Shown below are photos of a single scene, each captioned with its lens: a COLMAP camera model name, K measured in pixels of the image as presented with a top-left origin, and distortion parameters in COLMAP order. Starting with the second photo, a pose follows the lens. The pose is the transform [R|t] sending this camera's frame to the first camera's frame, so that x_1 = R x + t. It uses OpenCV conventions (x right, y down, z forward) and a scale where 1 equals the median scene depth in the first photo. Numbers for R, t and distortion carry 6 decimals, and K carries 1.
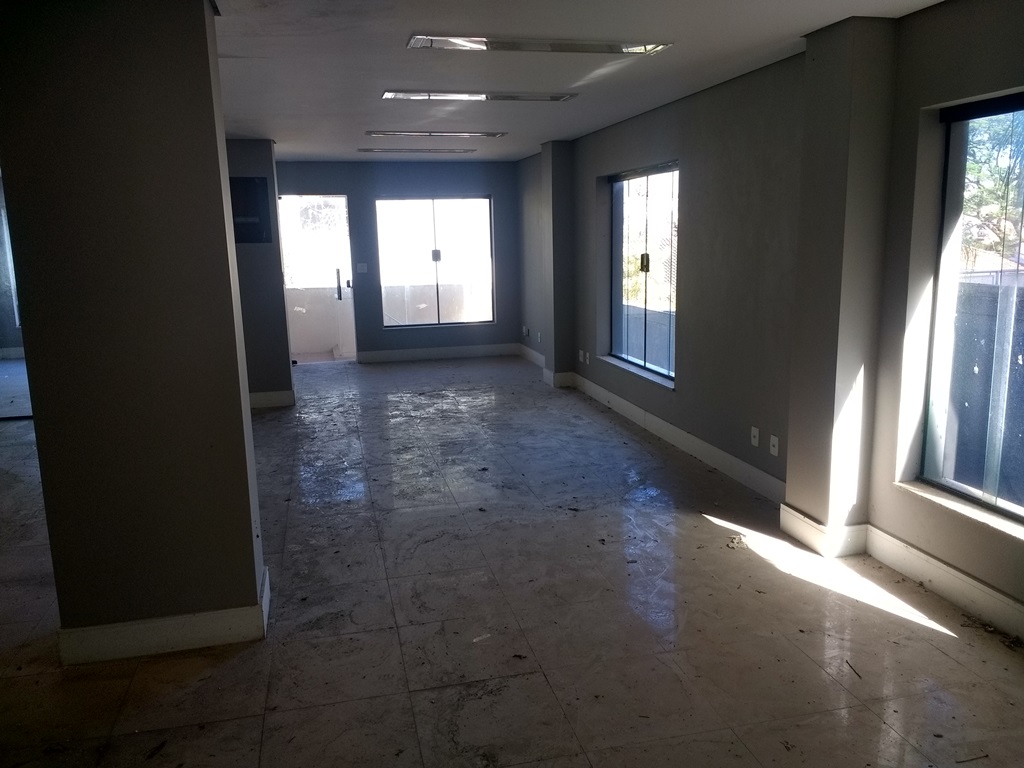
lens RADIAL K [[813.9, 0, 511.0], [0, 813.9, 389.5], [0, 0, 1]] dist [0.110893, -0.167920]
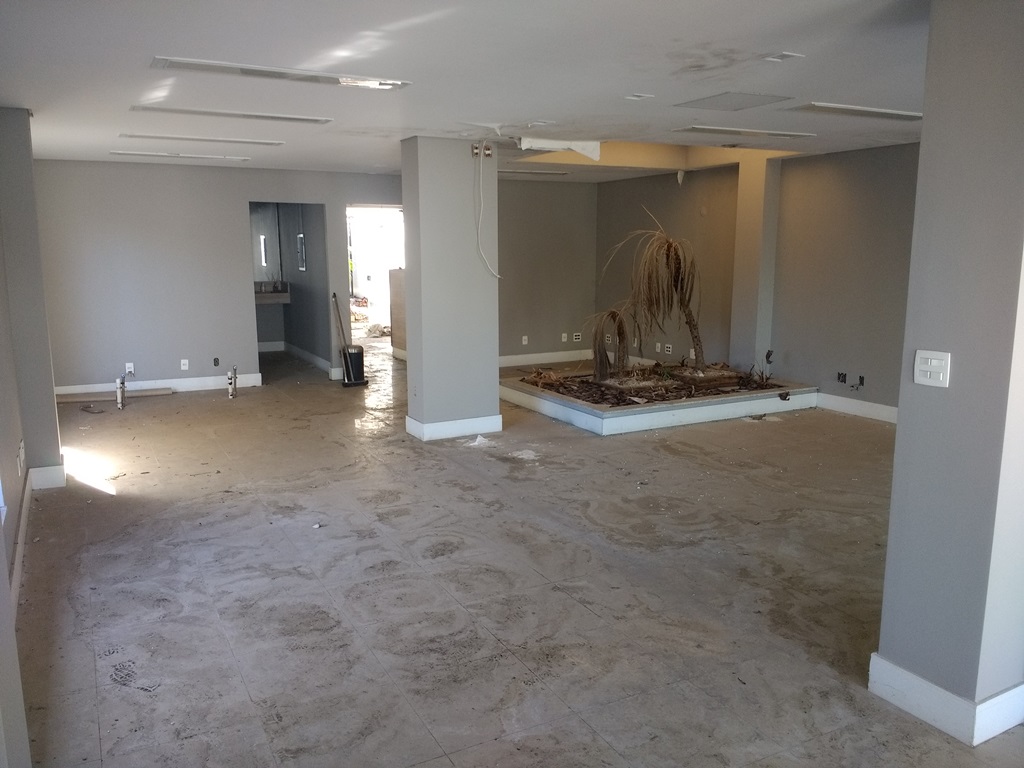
lens RADIAL K [[813.9, 0, 511.0], [0, 813.9, 389.5], [0, 0, 1]] dist [0.110893, -0.167920]
pose [[-0.966764, 0.072455, -0.245188, -0.037589], [-0.021441, 0.932650, 0.360144, -0.471015], [0.254769, 0.353431, -0.900099, 2.406173]]
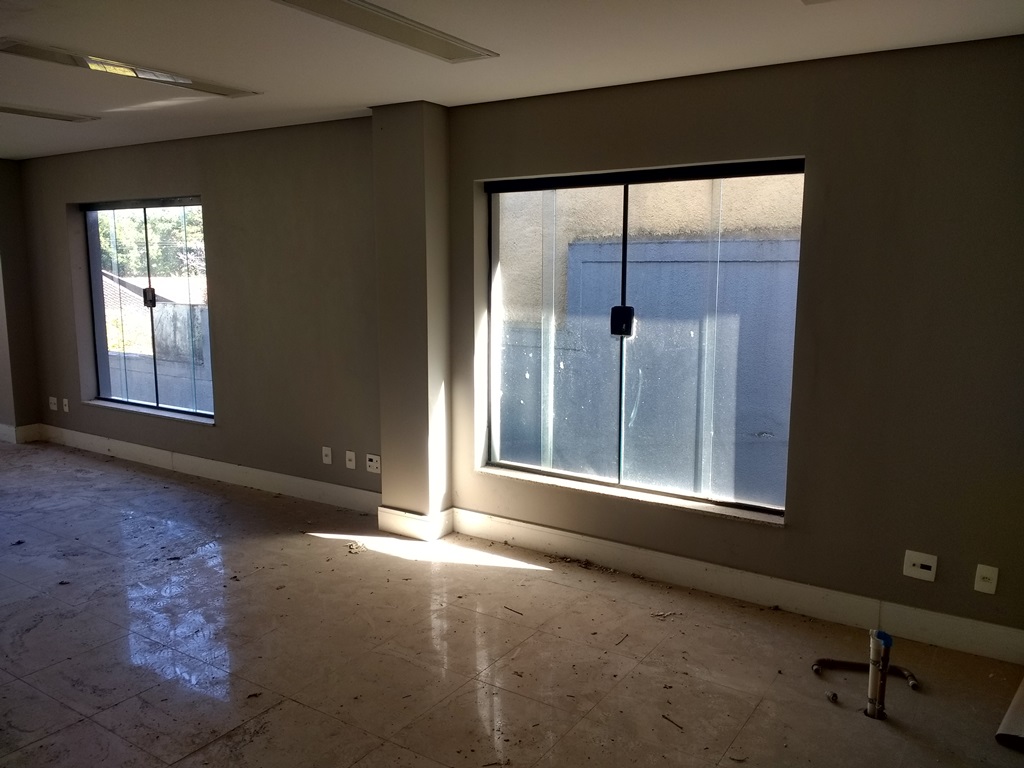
lens RADIAL K [[813.9, 0, 511.0], [0, 813.9, 389.5], [0, 0, 1]] dist [0.110893, -0.167920]
pose [[0.731202, -0.082371, 0.677170, -0.309605], [0.111326, 0.993784, 0.000676, -0.004310], [-0.673016, 0.074892, 0.735827, 0.027485]]
